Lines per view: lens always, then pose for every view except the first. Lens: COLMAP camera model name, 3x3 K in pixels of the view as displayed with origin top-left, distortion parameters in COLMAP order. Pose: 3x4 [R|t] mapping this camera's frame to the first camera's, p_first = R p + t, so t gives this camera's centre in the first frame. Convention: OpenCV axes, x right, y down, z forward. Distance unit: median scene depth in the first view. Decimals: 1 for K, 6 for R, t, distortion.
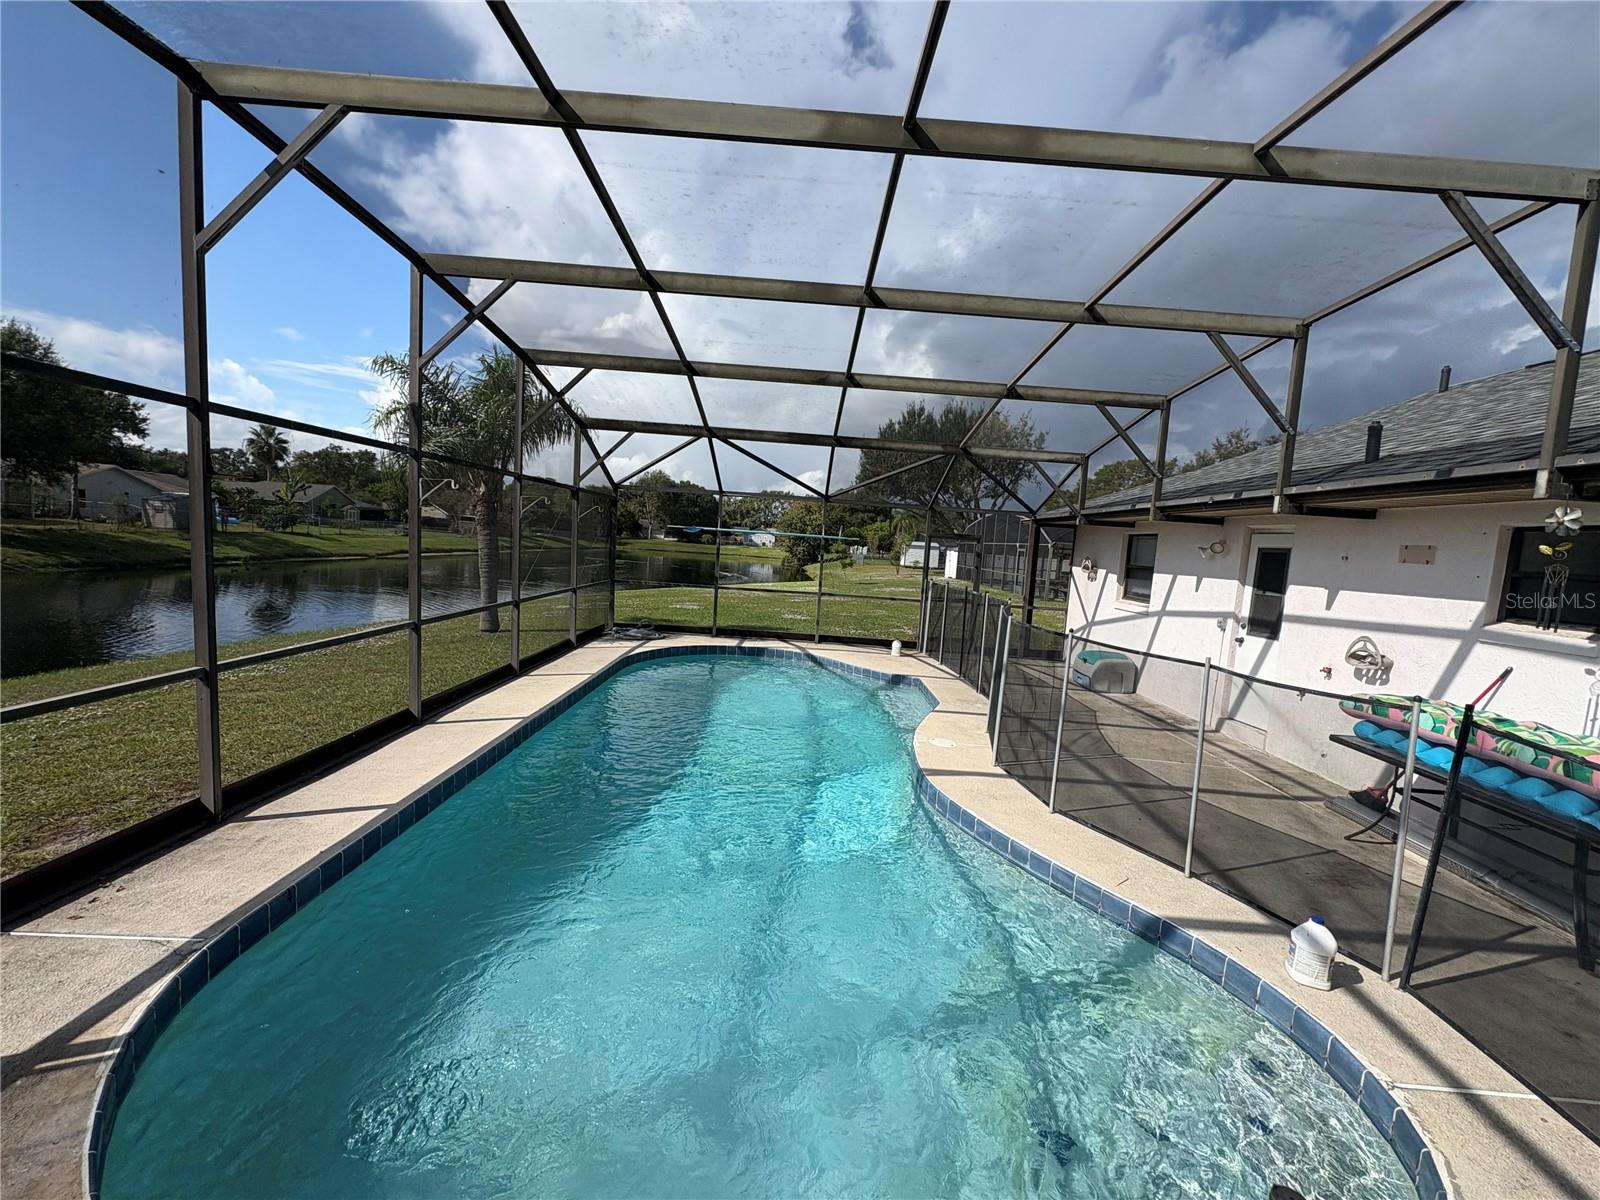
lens RADIAL K [[634.0, 0, 799.9], [0, 634.0, 601.7], [0, 0, 1]] dist [-0.000746, 0.000393]
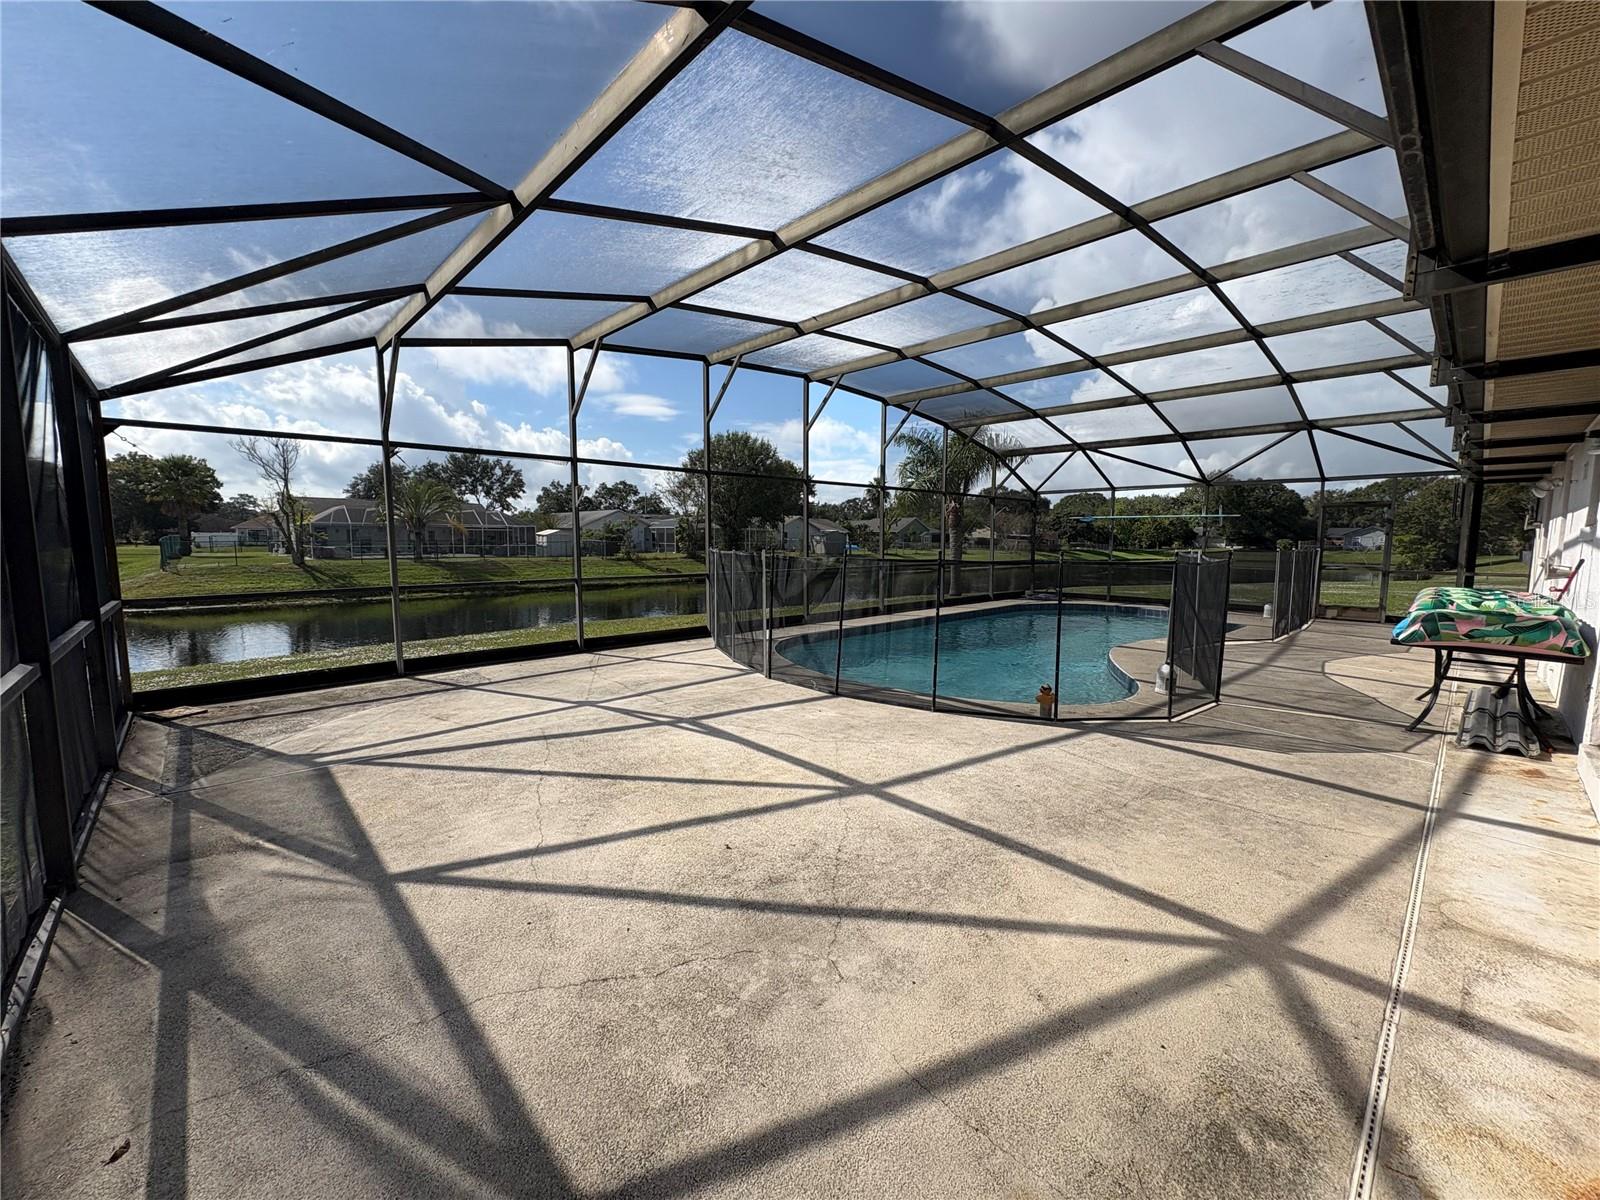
lens RADIAL K [[634.0, 0, 800.7], [0, 634.0, 606.8], [0, 0, 1]] dist [-0.000746, 0.000393]
pose [[0.680583, 0.018090, -0.732448, 0.495552], [-0.032703, 0.999449, -0.005703, 0.122685], [0.731941, 0.027835, 0.680799, -0.418684]]
